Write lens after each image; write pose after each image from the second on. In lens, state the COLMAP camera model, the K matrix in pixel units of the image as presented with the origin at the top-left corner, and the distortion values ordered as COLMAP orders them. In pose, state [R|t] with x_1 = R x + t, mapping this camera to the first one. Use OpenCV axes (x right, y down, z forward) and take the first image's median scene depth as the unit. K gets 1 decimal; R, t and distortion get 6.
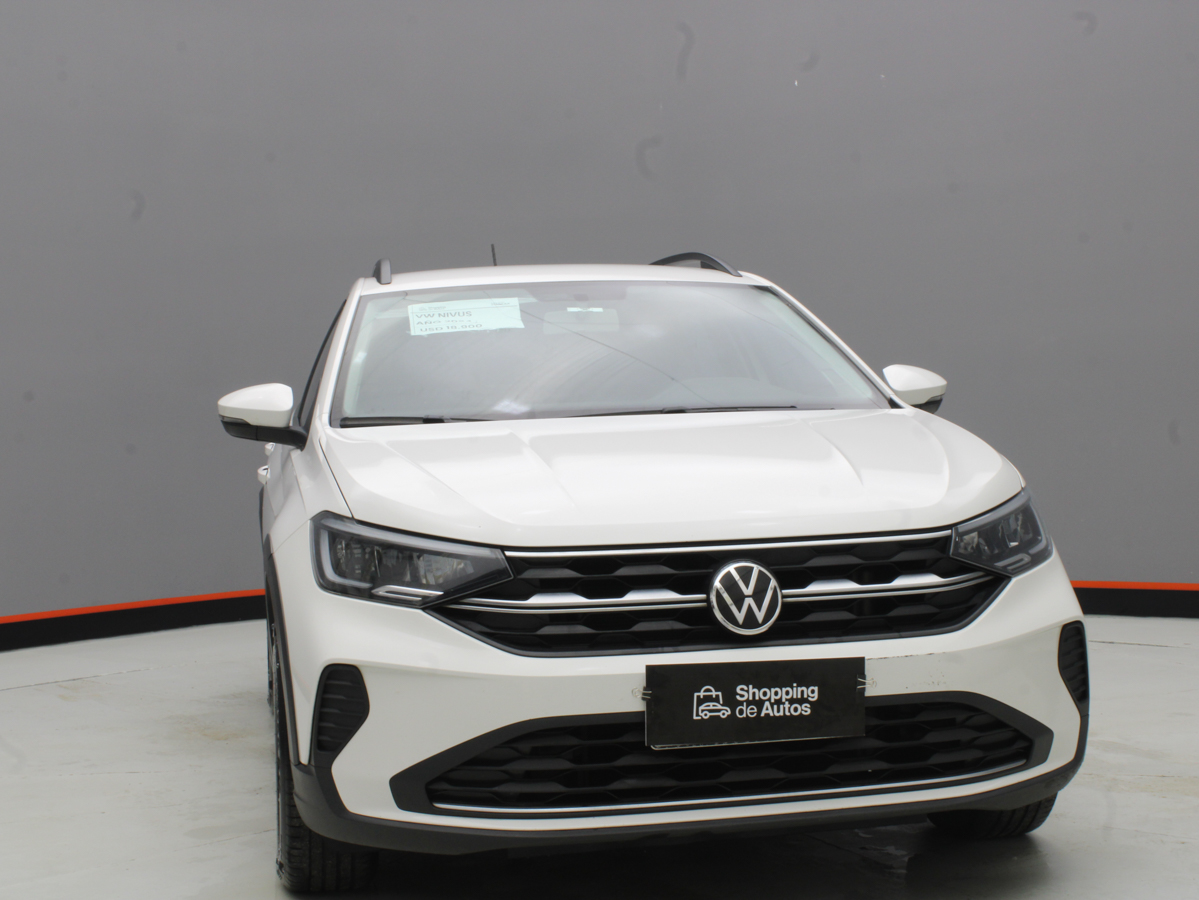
lens RADIAL K [[1833.2, 0, 599.5], [0, 1833.2, 450.0], [0, 0, 1]] dist [-0.024247, 0.069167]
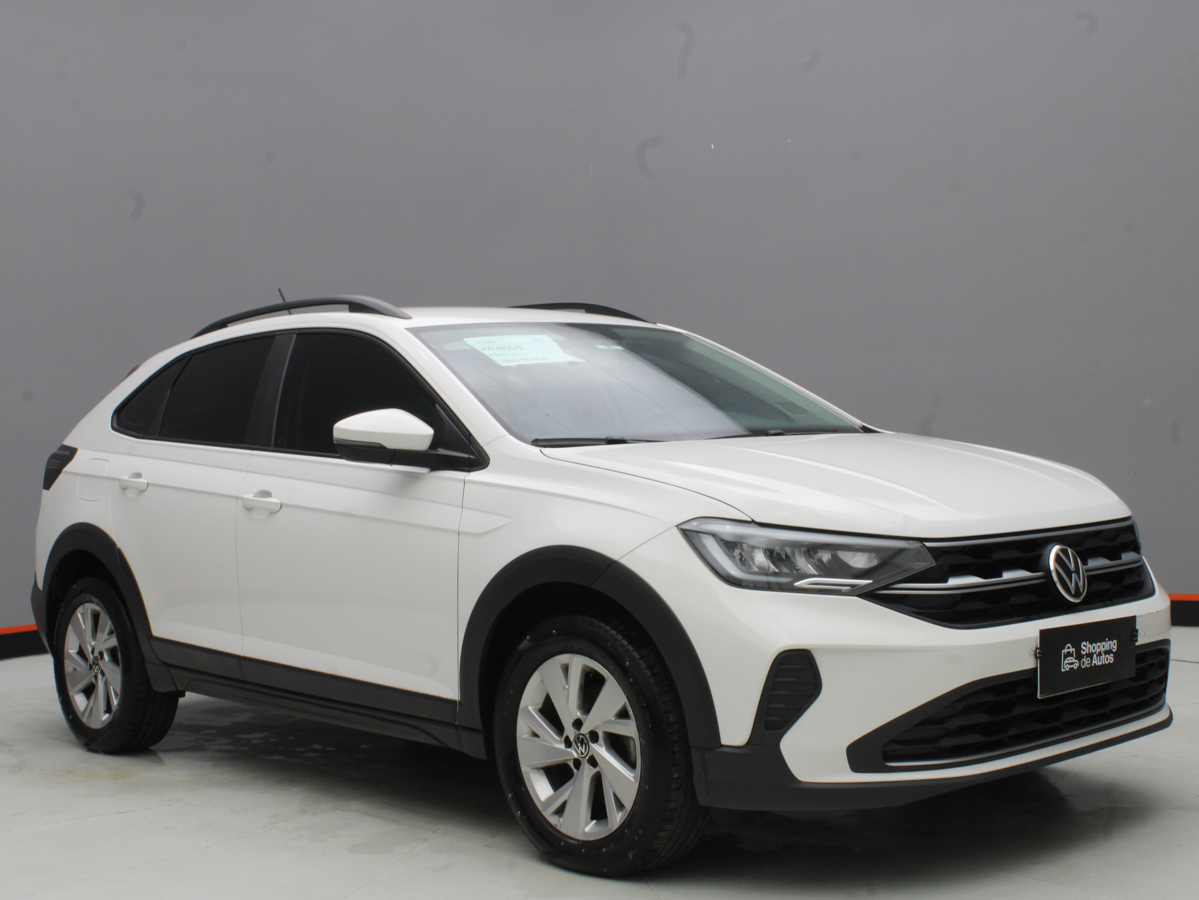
lens RADIAL K [[1677.5, 0, 599.5], [0, 1677.5, 450.0], [0, 0, 1]] dist [-0.028354, -0.054764]
pose [[0.850653, -0.001933, 0.525725, -0.799583], [0.020330, 0.999366, -0.029220, 0.023261], [-0.525335, 0.035544, 0.850153, 0.192770]]
